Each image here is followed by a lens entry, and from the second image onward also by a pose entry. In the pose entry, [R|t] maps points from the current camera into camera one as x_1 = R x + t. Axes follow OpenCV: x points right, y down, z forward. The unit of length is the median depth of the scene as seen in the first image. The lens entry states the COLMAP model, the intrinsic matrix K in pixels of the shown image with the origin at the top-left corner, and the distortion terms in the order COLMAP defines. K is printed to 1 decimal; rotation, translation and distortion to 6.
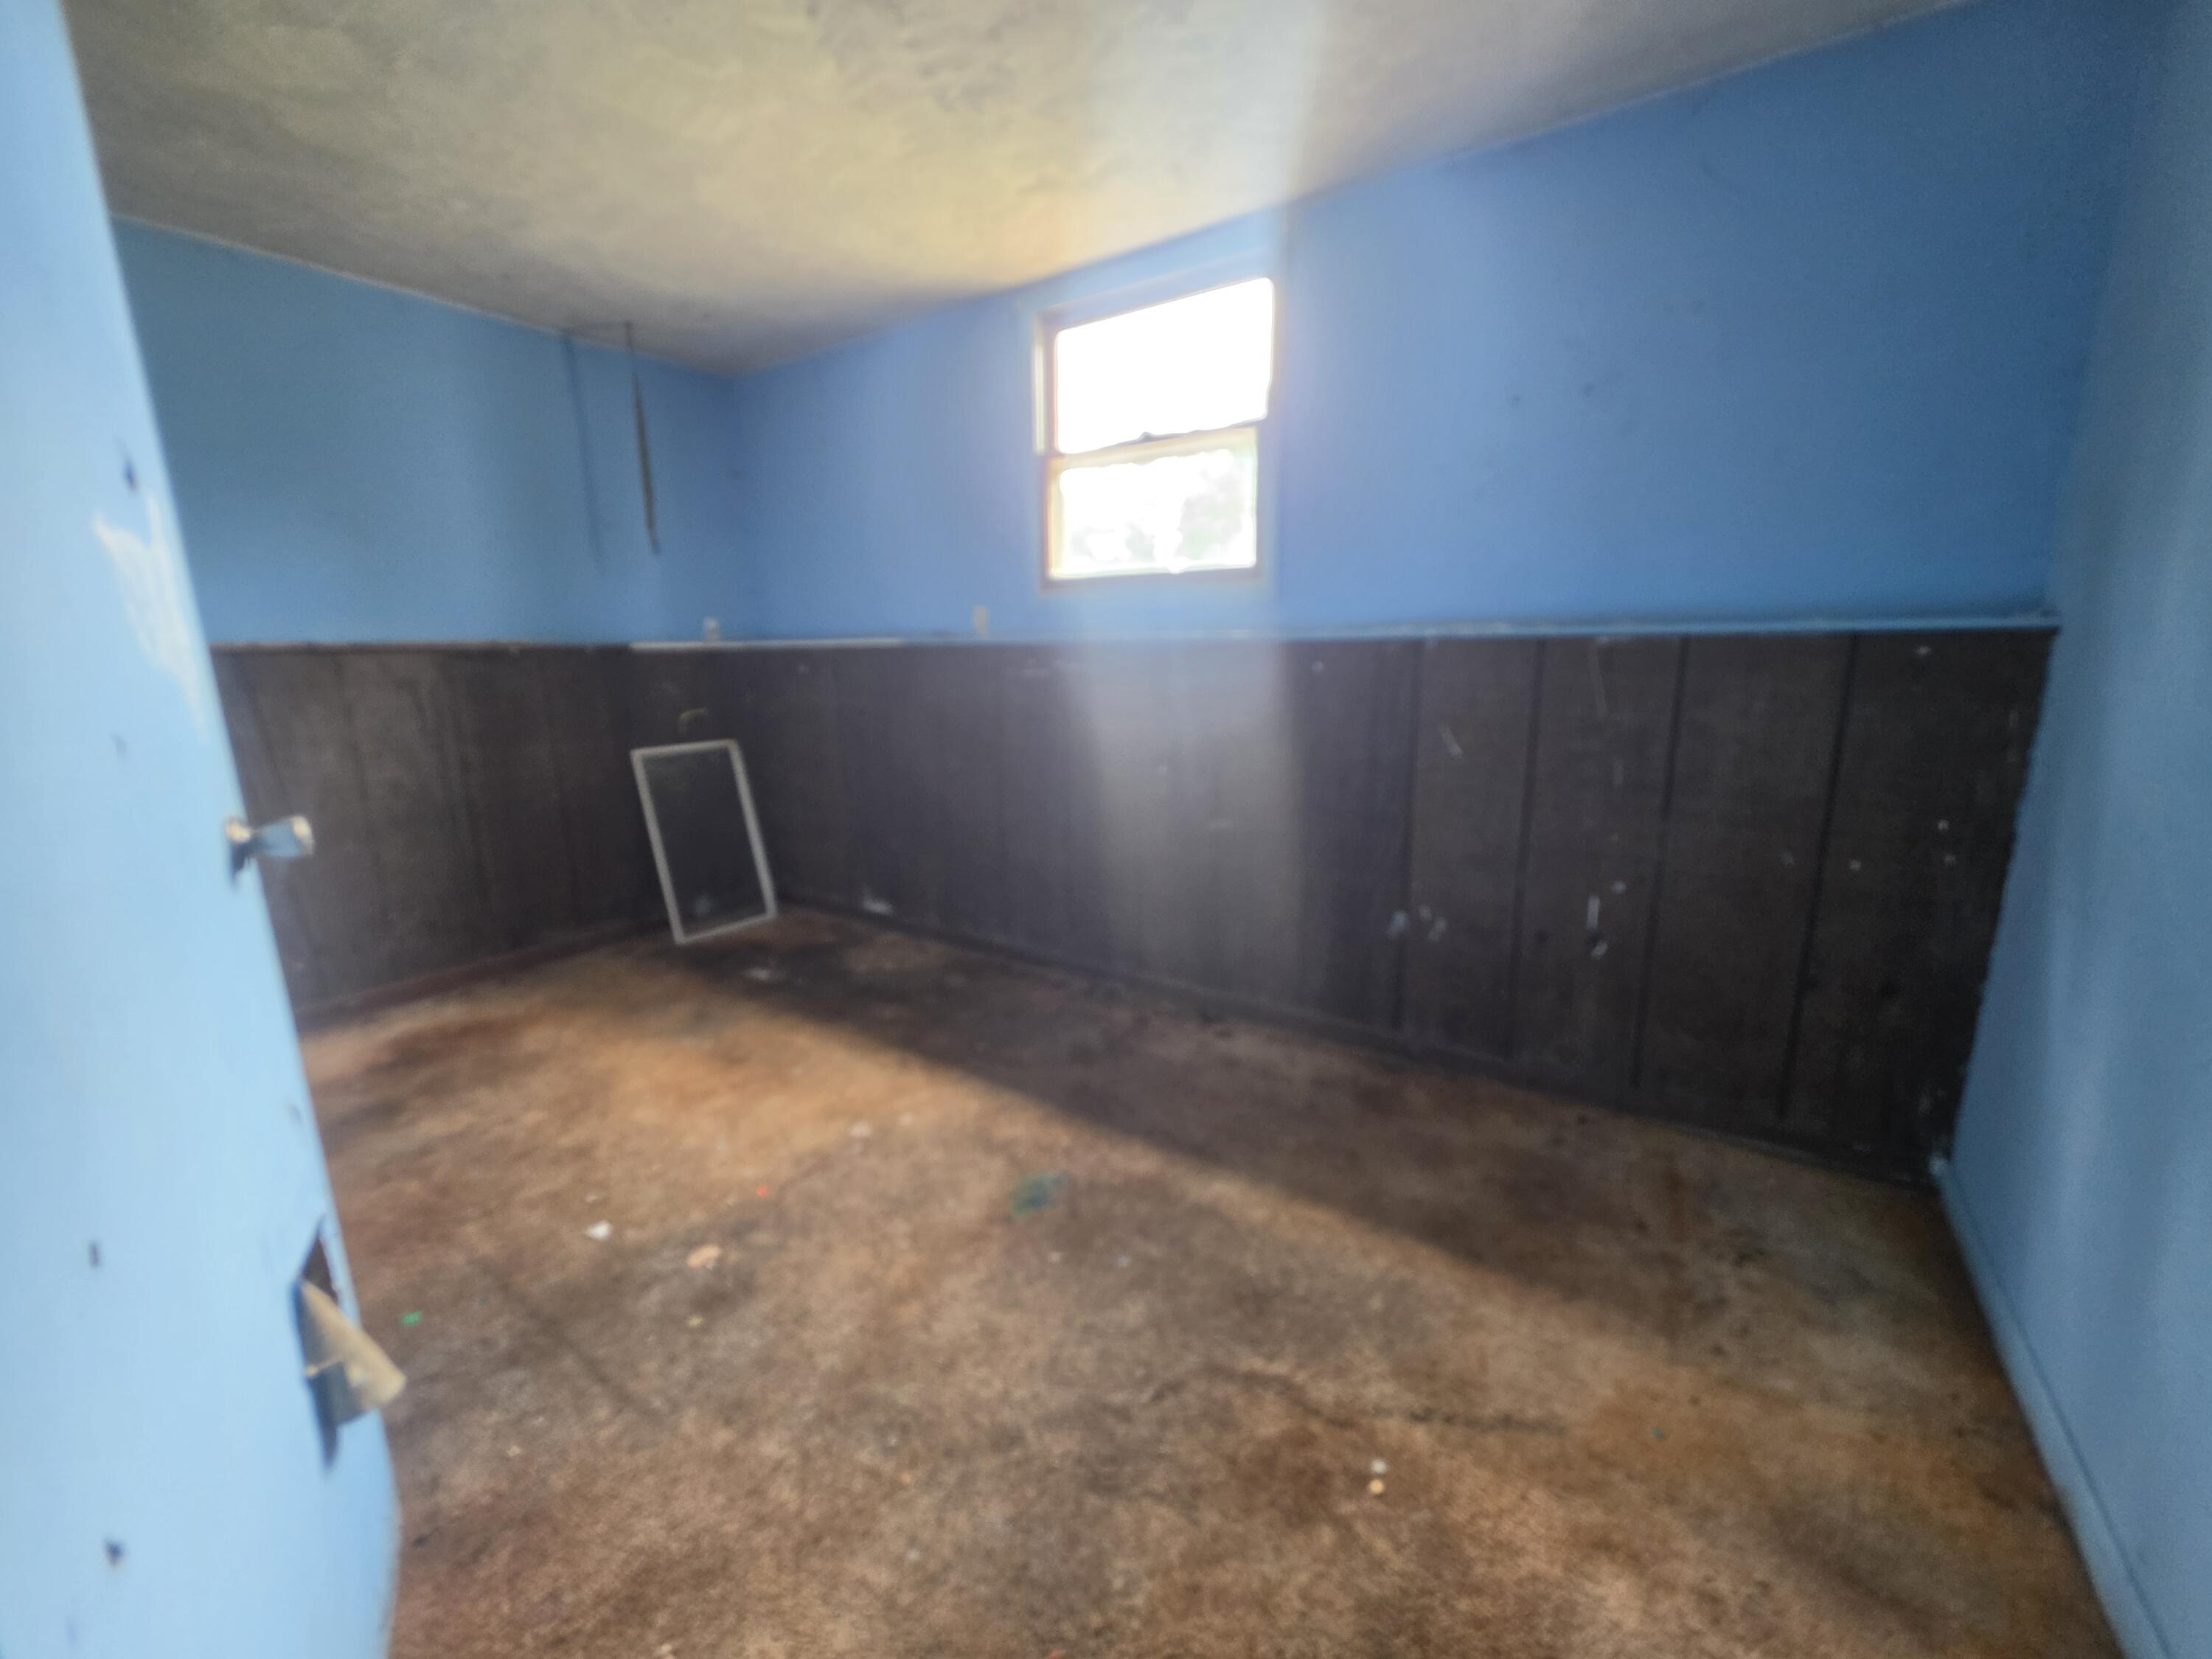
lens RADIAL K [[889.9, 0, 1106.2], [0, 889.9, 827.2], [0, 0, 1]] dist [0.004195, 0.000233]
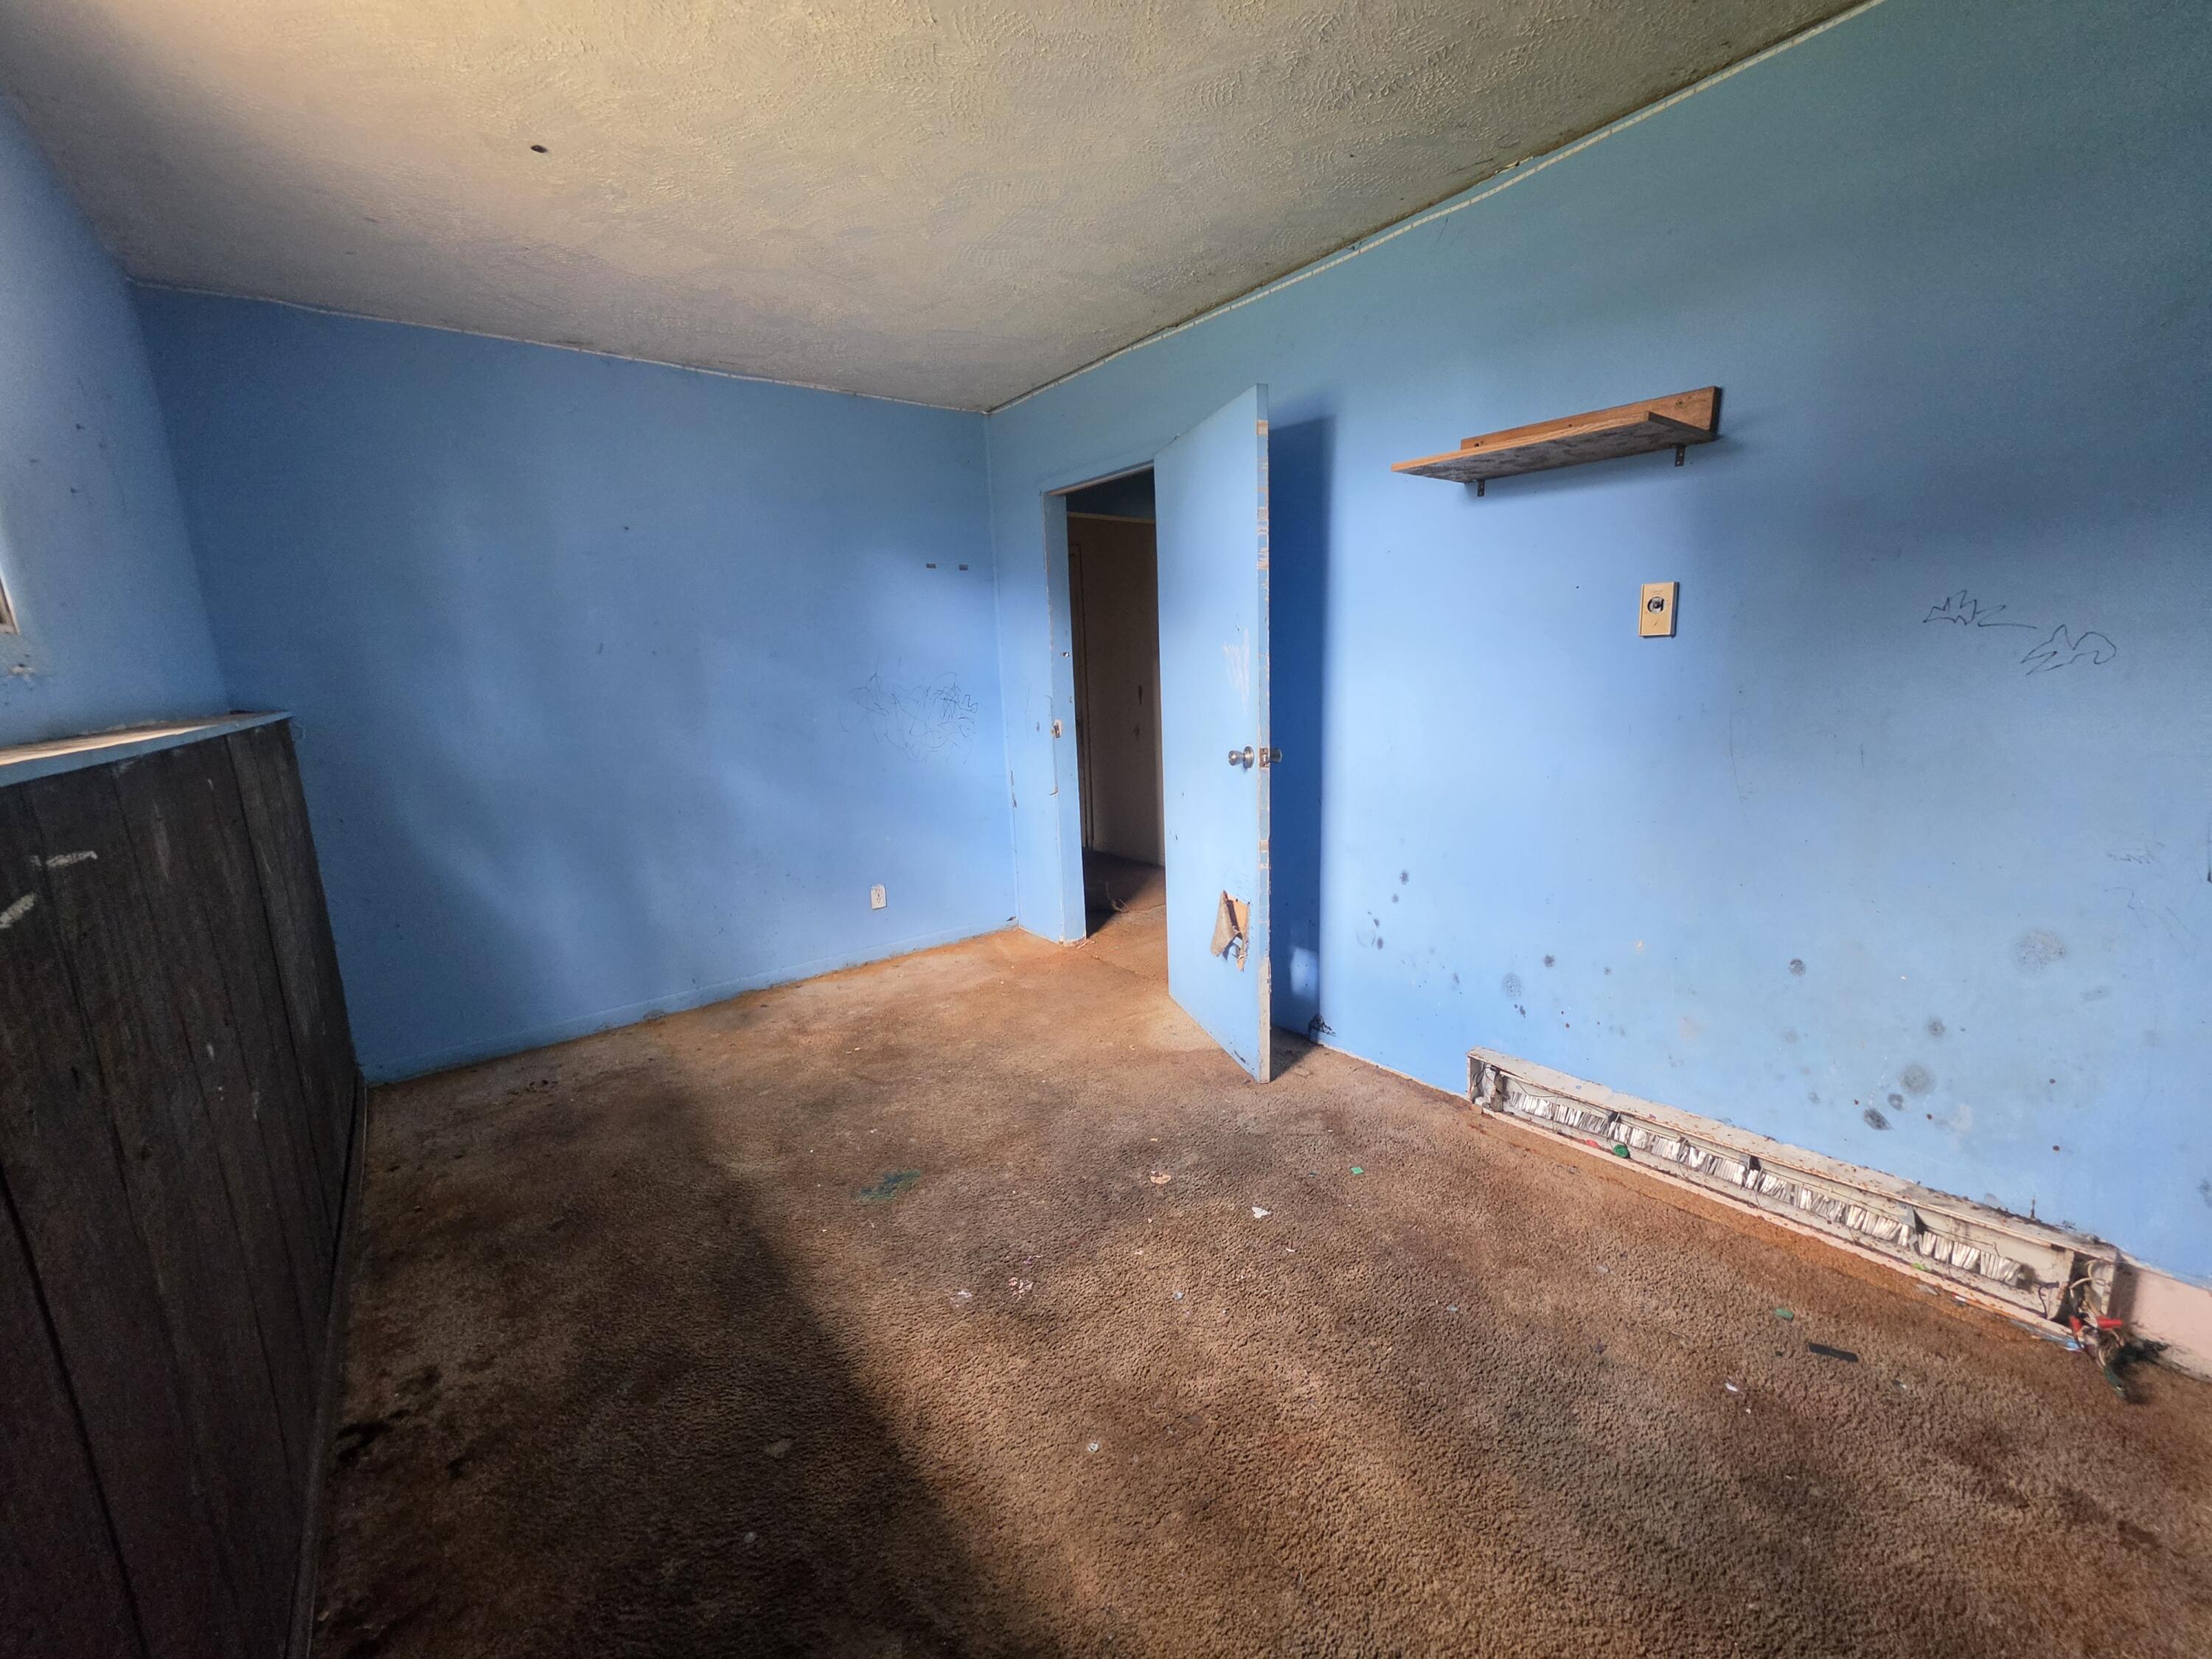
lens RADIAL K [[889.9, 0, 1103.1], [0, 889.9, 831.9], [0, 0, 1]] dist [0.004195, 0.000233]
pose [[-0.953118, -0.008353, 0.302485, -0.748892], [0.109481, 0.922380, 0.370444, -0.437609], [-0.282100, 0.386193, -0.878222, 1.934945]]
